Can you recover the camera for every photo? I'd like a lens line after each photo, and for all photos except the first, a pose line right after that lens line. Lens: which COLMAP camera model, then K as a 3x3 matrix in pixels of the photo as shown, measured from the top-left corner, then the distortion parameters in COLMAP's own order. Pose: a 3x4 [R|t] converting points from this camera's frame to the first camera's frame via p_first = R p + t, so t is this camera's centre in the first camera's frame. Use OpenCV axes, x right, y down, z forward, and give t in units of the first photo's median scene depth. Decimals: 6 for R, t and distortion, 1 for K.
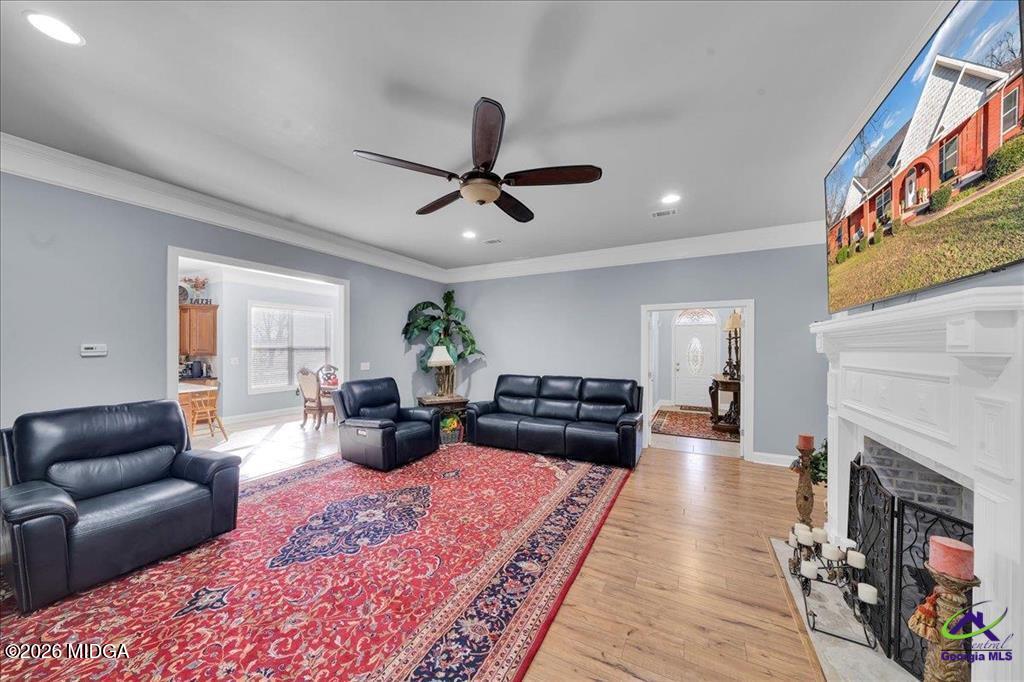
lens RADIAL K [[350.8, 0, 488.8], [0, 350.8, 349.8], [0, 0, 1]] dist [0.000391, 0.000022]
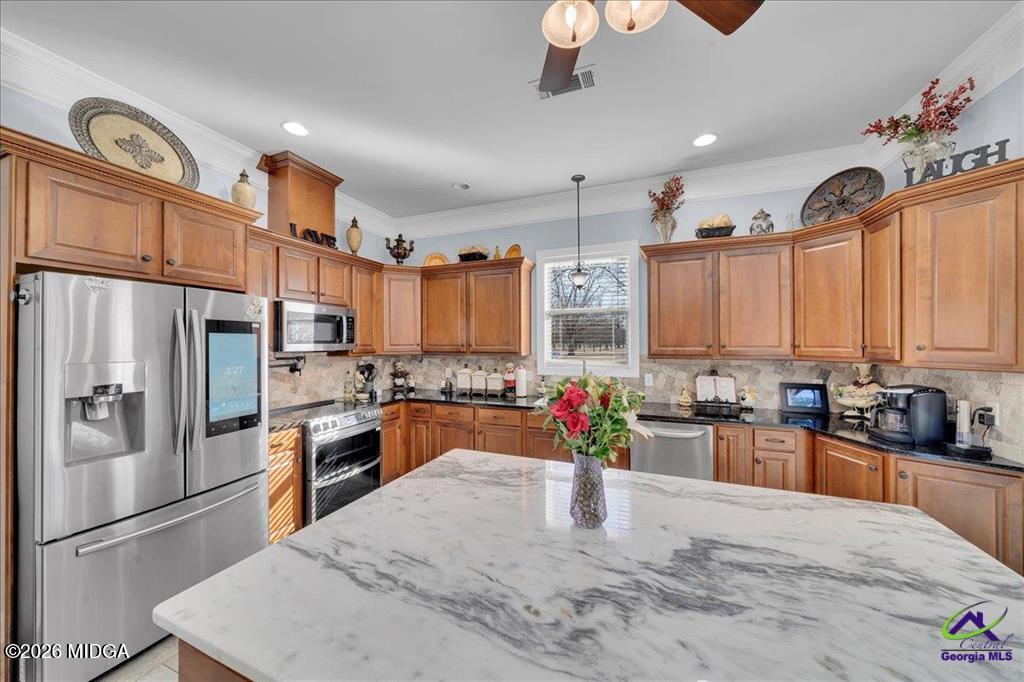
lens RADIAL K [[354.3, 0, 513.9], [0, 354.3, 339.0], [0, 0, 1]] dist [-0.003071, 0.000194]
pose [[0.140381, -0.005060, -0.990085, -0.628920], [-0.006334, 0.999962, -0.006009, -0.003186], [0.990077, 0.007115, 0.140343, 0.663101]]
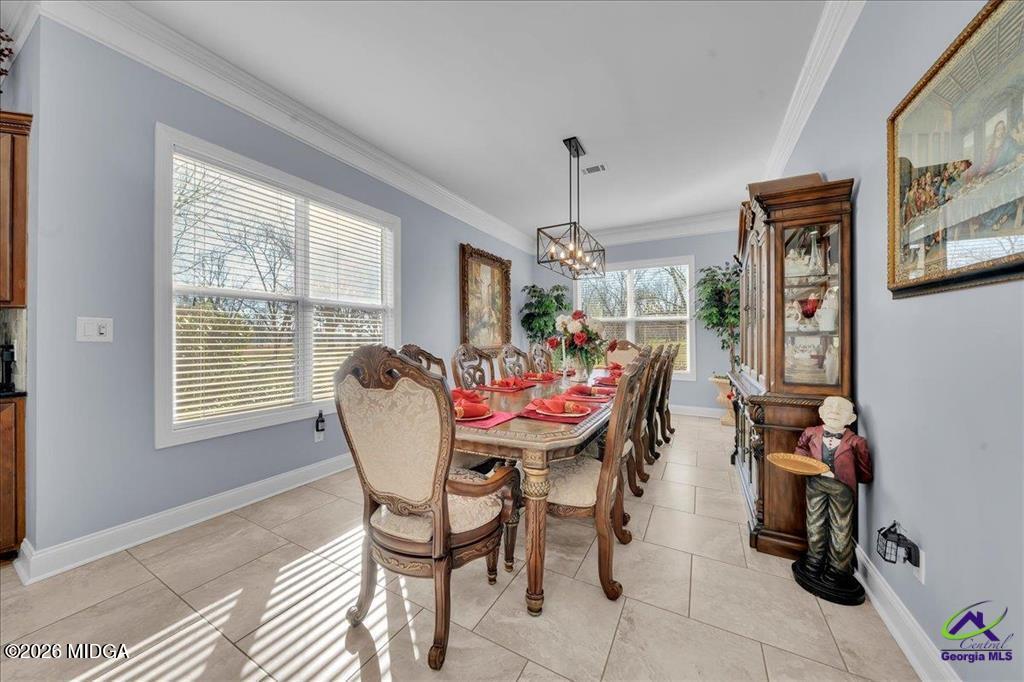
lens RADIAL K [[351.4, 0, 505.0], [0, 351.4, 337.6], [0, 0, 1]] dist [-0.004304, 0.000063]
pose [[0.999991, -0.001662, 0.003824, -0.441433], [0.001687, 0.999977, -0.006587, 0.043338], [-0.003813, 0.006594, 0.999971, 0.782085]]
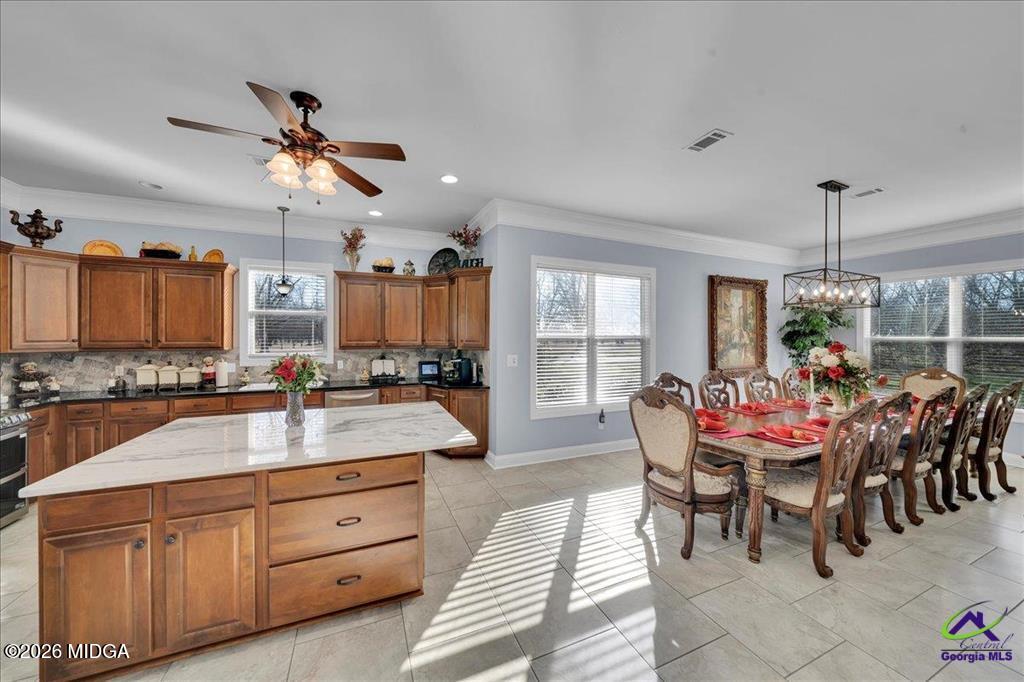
lens RADIAL K [[348.8, 0, 506.4], [0, 348.8, 337.6], [0, 0, 1]] dist [-0.008715, 0.000109]
pose [[0.790381, 0.004873, -0.612597, -0.405955], [-0.007862, 0.999967, -0.002190, -0.004887], [0.612566, 0.006547, 0.790392, 0.573944]]
